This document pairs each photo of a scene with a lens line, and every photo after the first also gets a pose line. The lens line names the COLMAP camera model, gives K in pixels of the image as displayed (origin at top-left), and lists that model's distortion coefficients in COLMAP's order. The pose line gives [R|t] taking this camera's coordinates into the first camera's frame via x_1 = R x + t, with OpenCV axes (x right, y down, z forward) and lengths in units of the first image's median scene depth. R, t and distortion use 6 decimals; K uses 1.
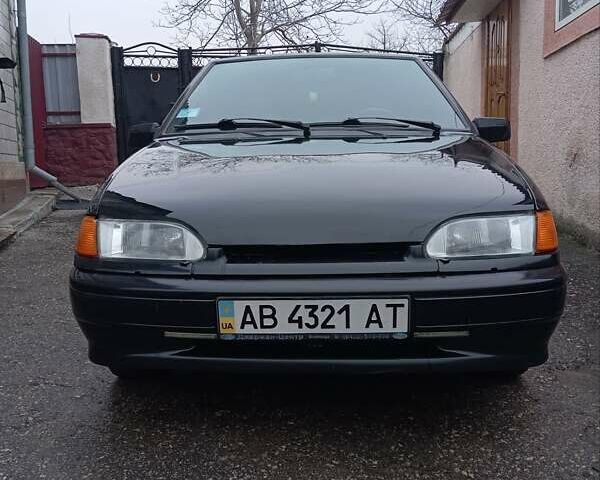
lens RADIAL K [[634.4, 0, 299.3], [0, 634.4, 243.5], [0, 0, 1]] dist [0.015107, 0.000000]
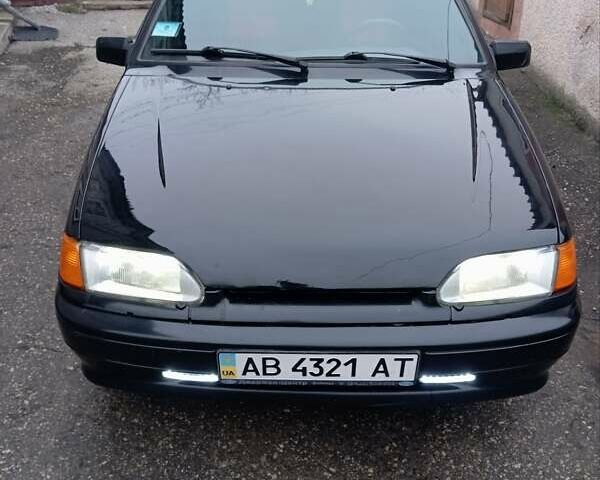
lens RADIAL K [[634.4, 0, 296.8], [0, 634.4, 245.9], [0, 0, 1]] dist [0.015107, 0.000000]
pose [[0.999226, 0.008935, 0.038300, -0.042870], [-0.020558, 0.948873, 0.314989, -0.317215], [-0.033527, -0.315532, 0.948322, 0.128511]]
